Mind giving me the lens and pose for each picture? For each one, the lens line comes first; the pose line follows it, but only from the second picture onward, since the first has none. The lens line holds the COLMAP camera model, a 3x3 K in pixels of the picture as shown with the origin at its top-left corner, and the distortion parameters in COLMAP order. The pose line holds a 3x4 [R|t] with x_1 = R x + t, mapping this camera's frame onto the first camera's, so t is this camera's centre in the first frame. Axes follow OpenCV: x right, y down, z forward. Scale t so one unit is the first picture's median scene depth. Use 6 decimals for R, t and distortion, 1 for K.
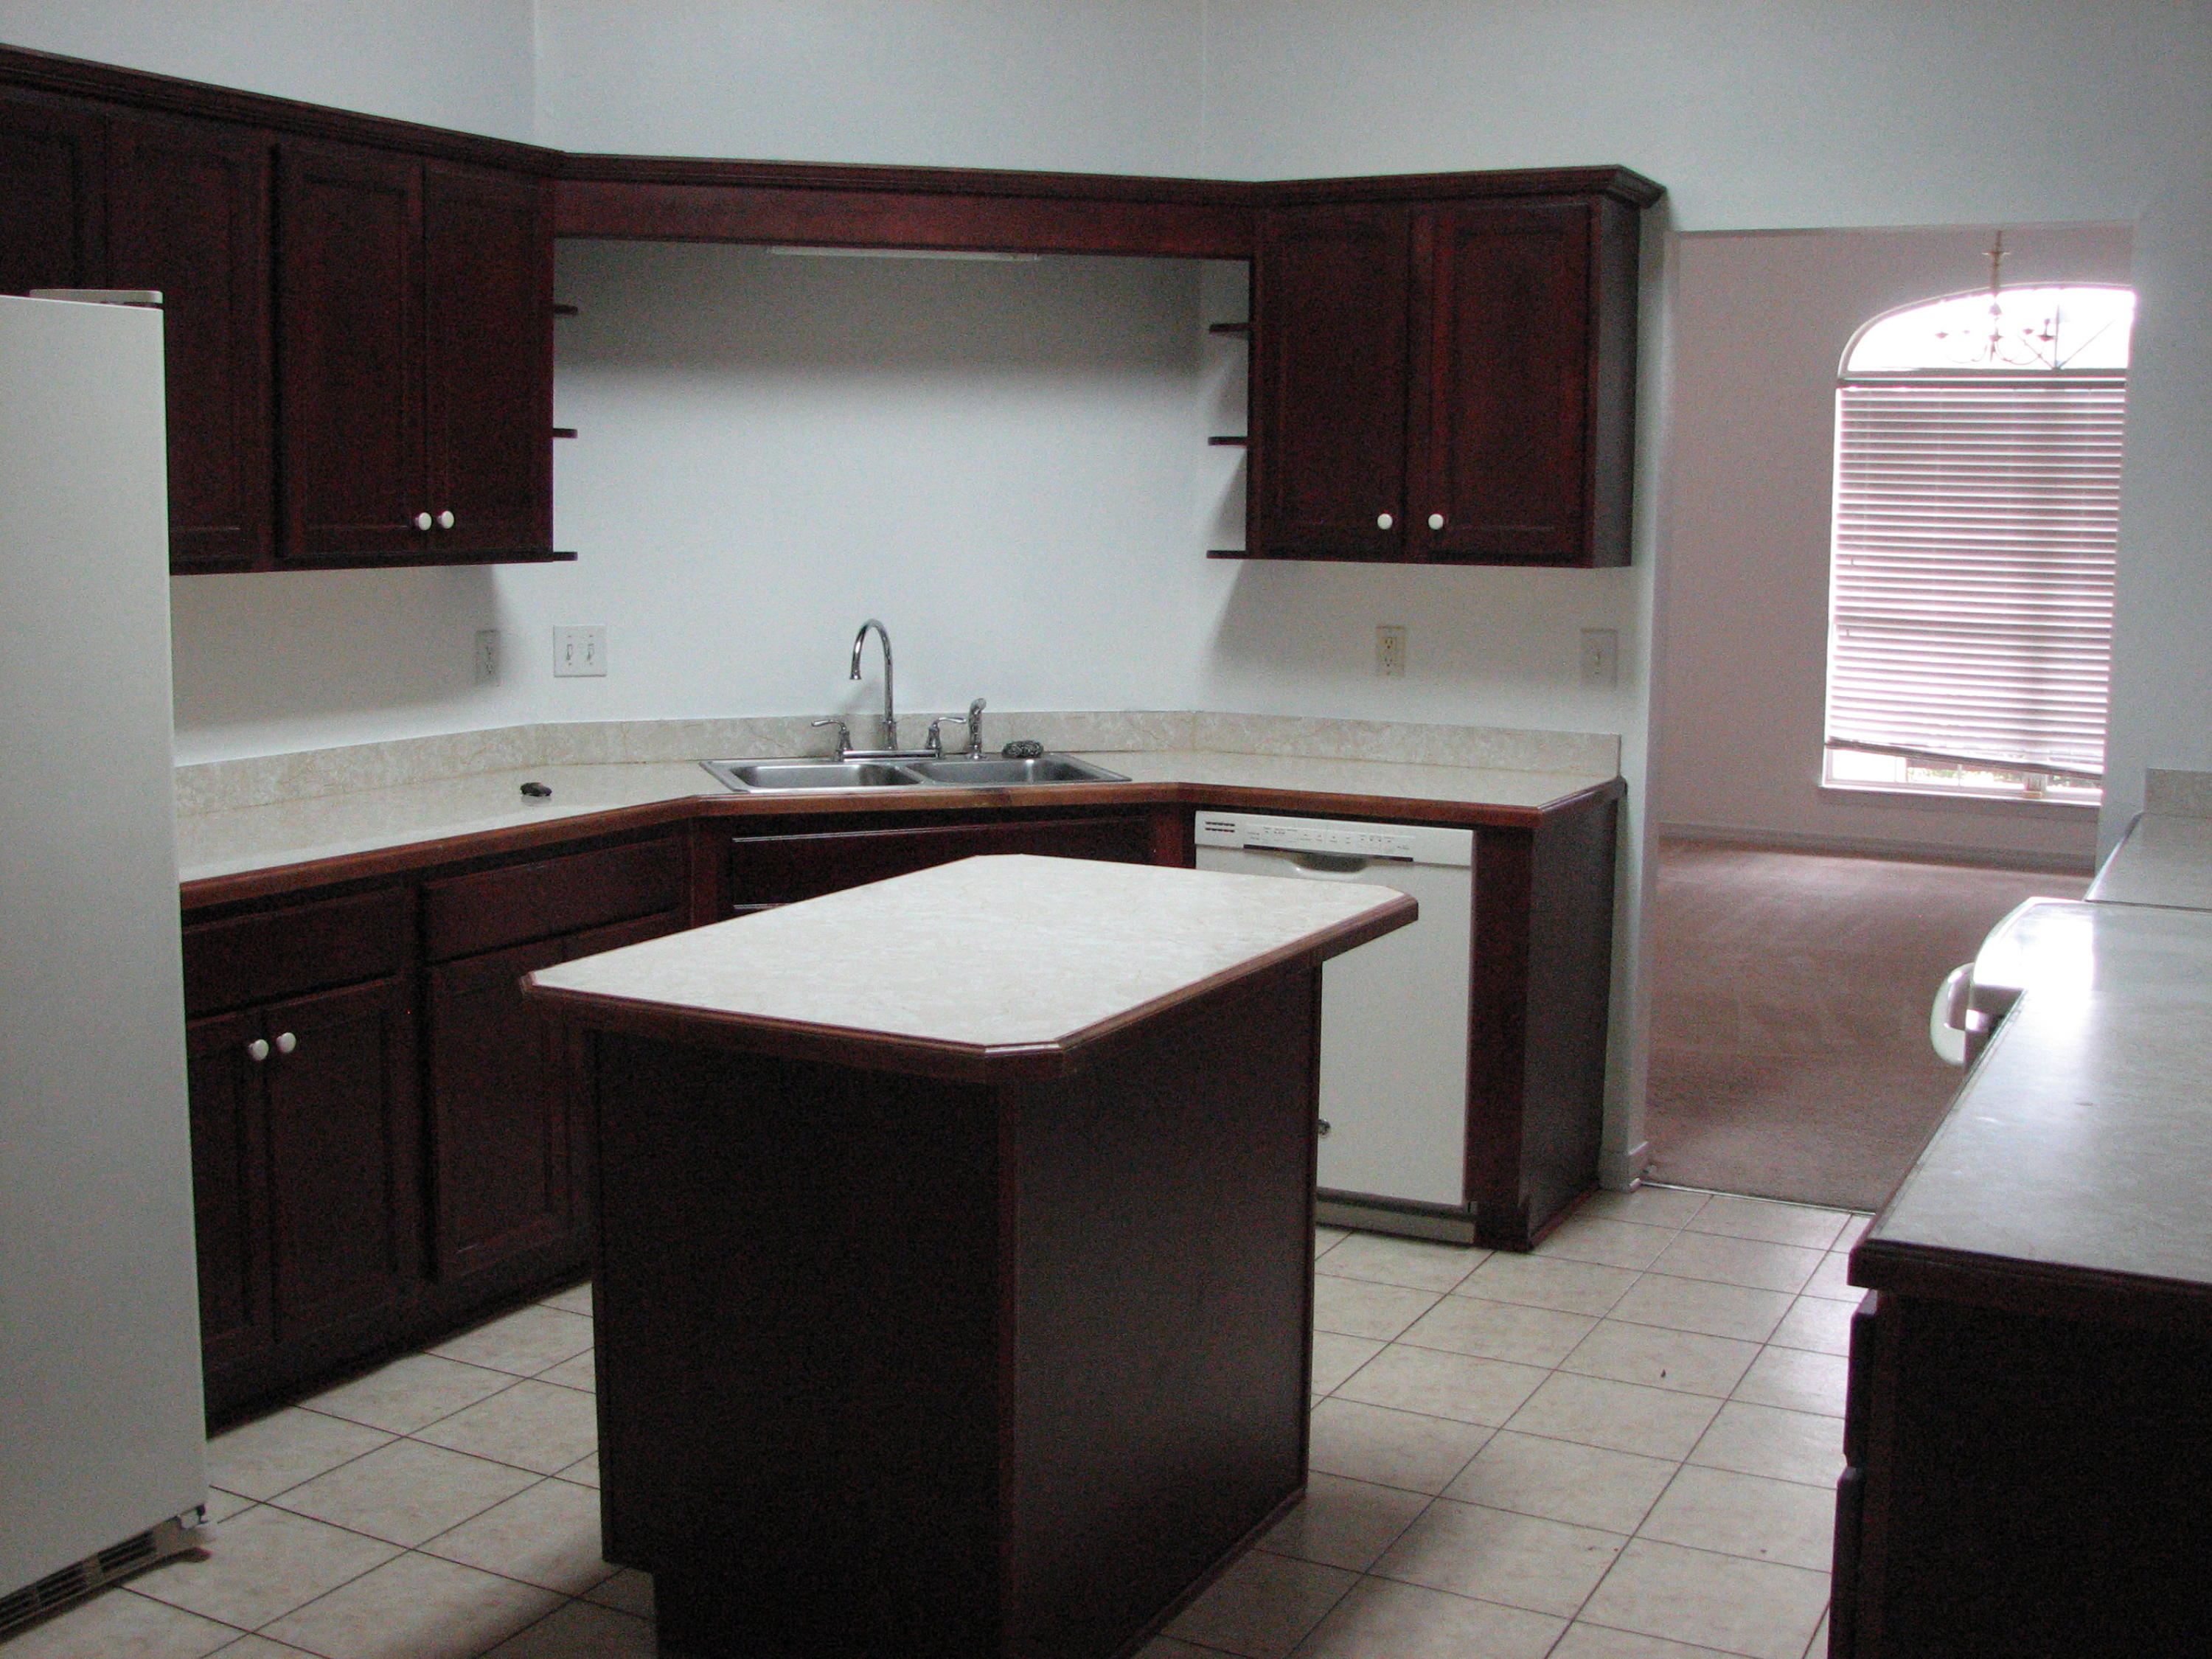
lens RADIAL K [[2346.1, 0, 1106.0], [0, 2346.1, 829.5], [0, 0, 1]] dist [-0.208590, 0.002641]
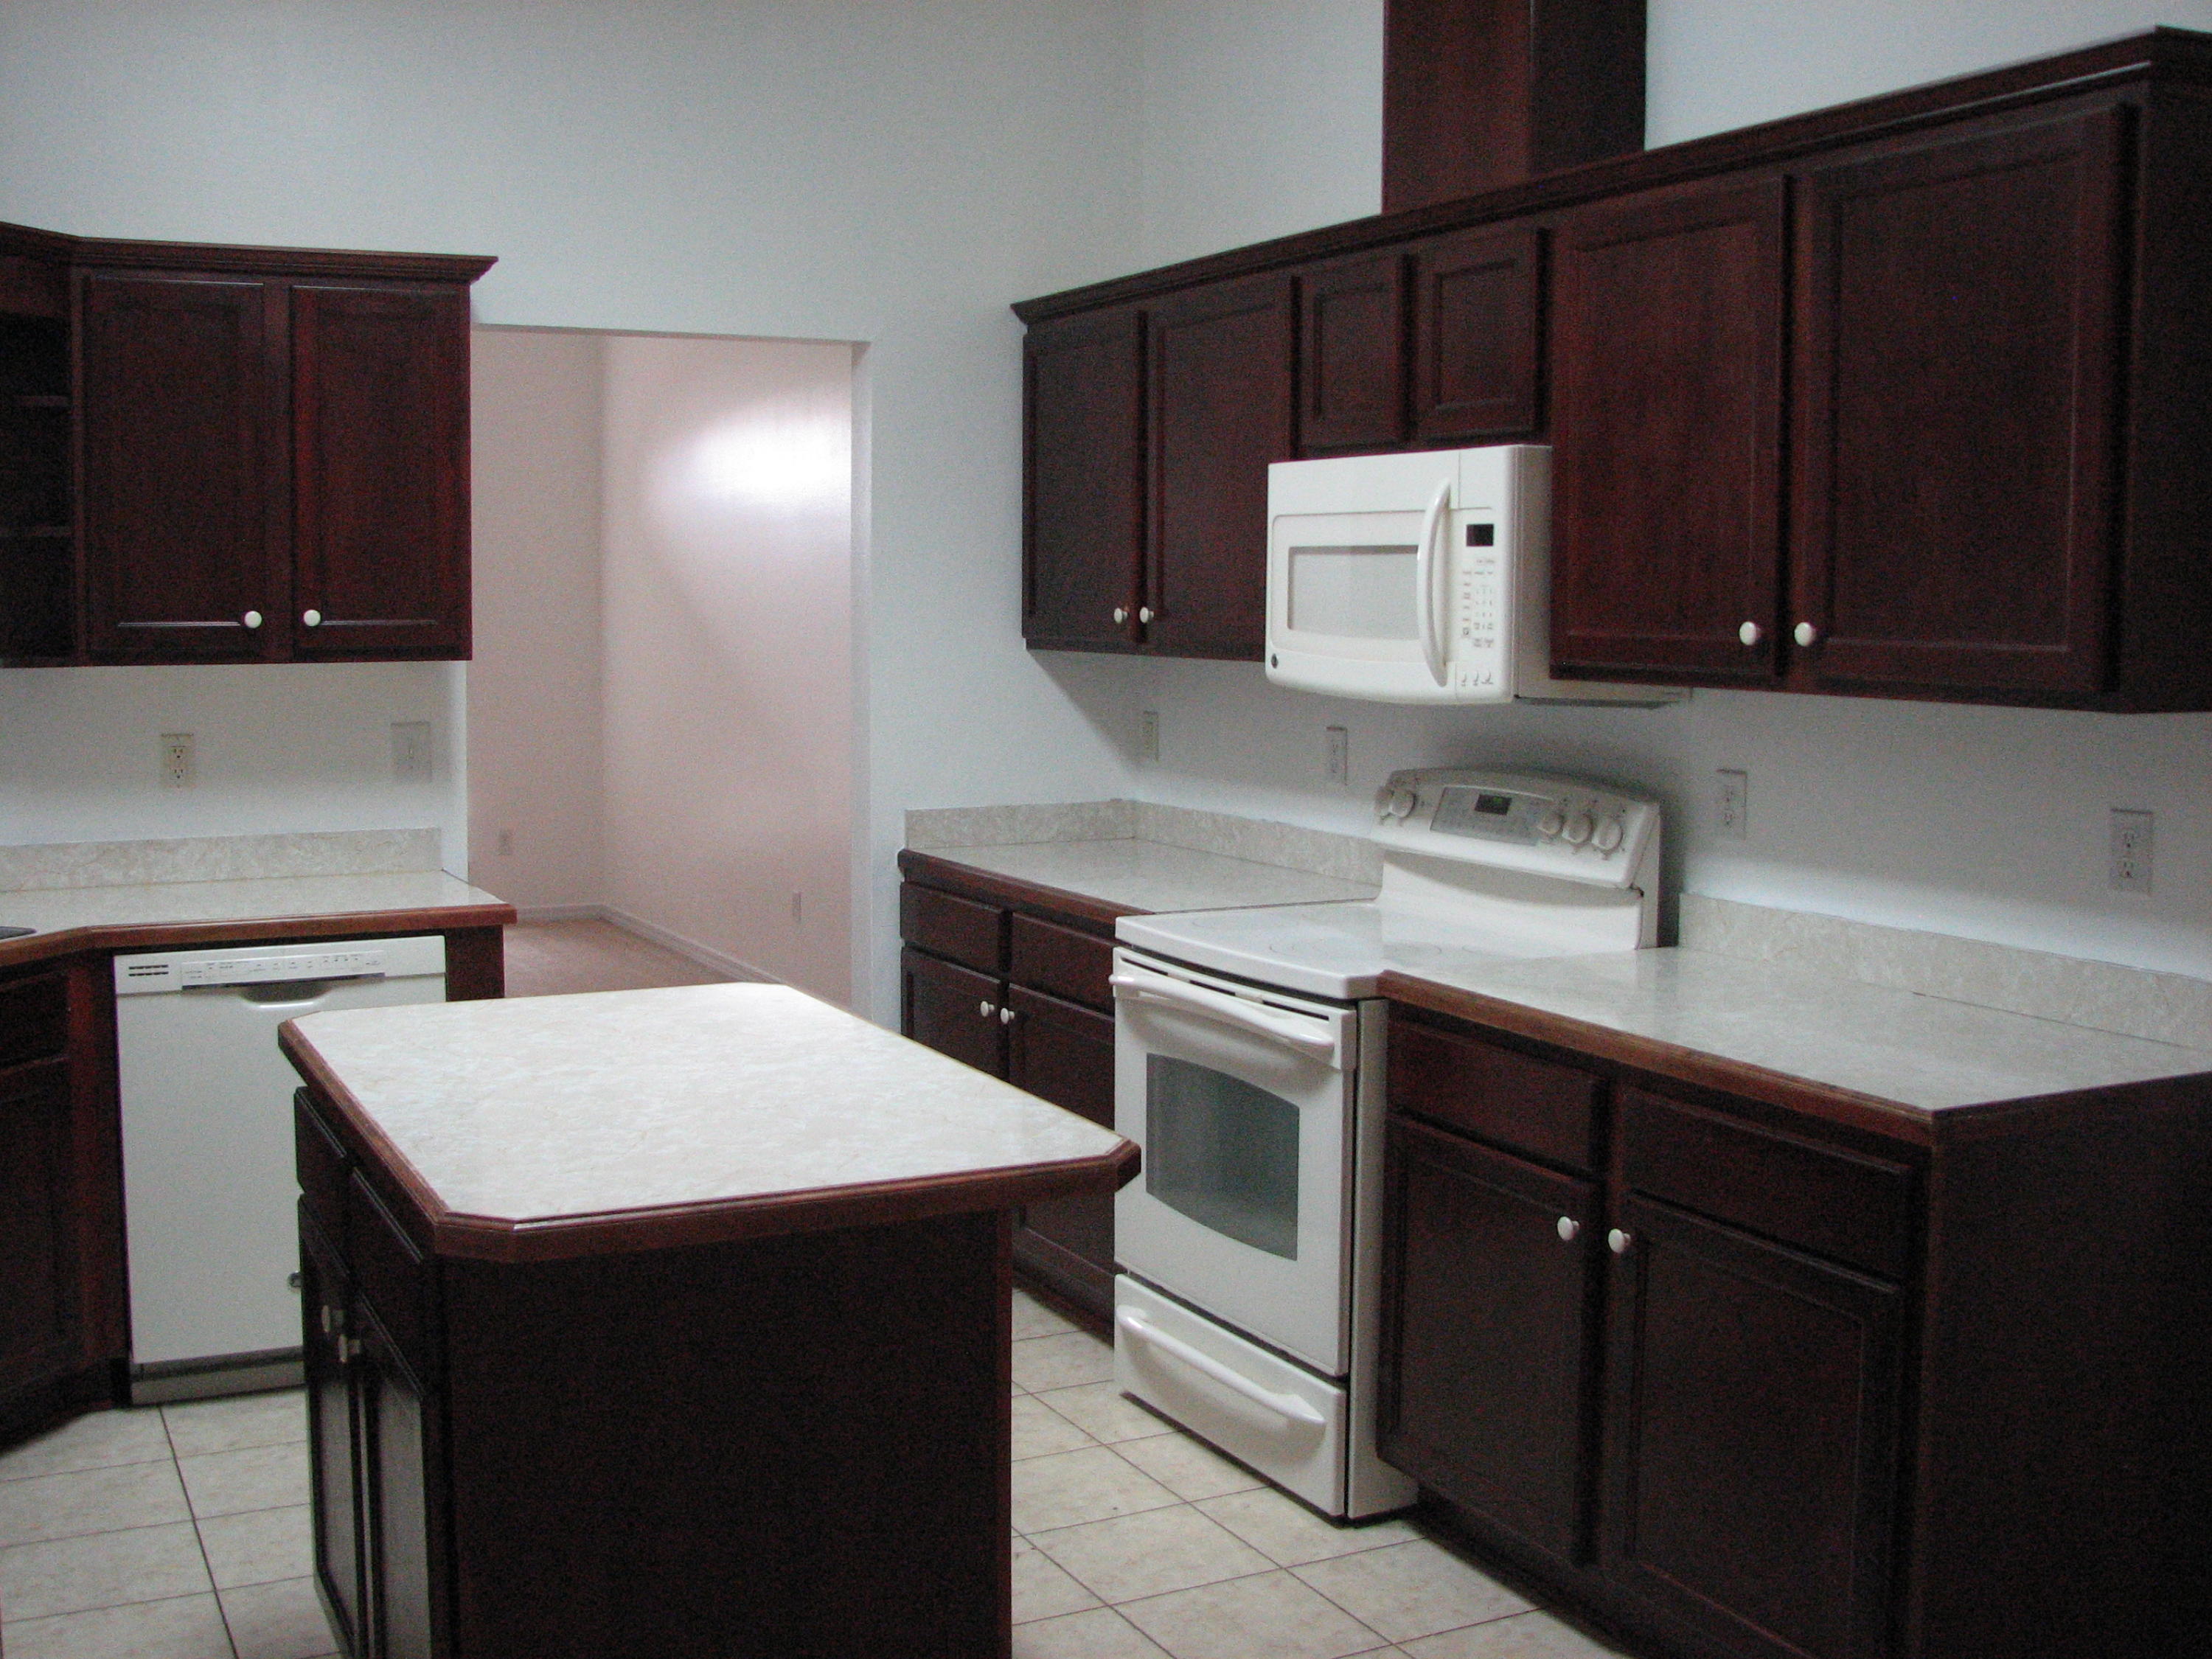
lens RADIAL K [[2282.3, 0, 1106.0], [0, 2282.3, 829.5], [0, 0, 1]] dist [-0.113393, -0.000213]
pose [[0.567631, -0.086200, 0.818758, -0.424635], [0.110125, 0.993516, 0.028251, -0.037461], [-0.815885, 0.074130, 0.573443, 0.221584]]
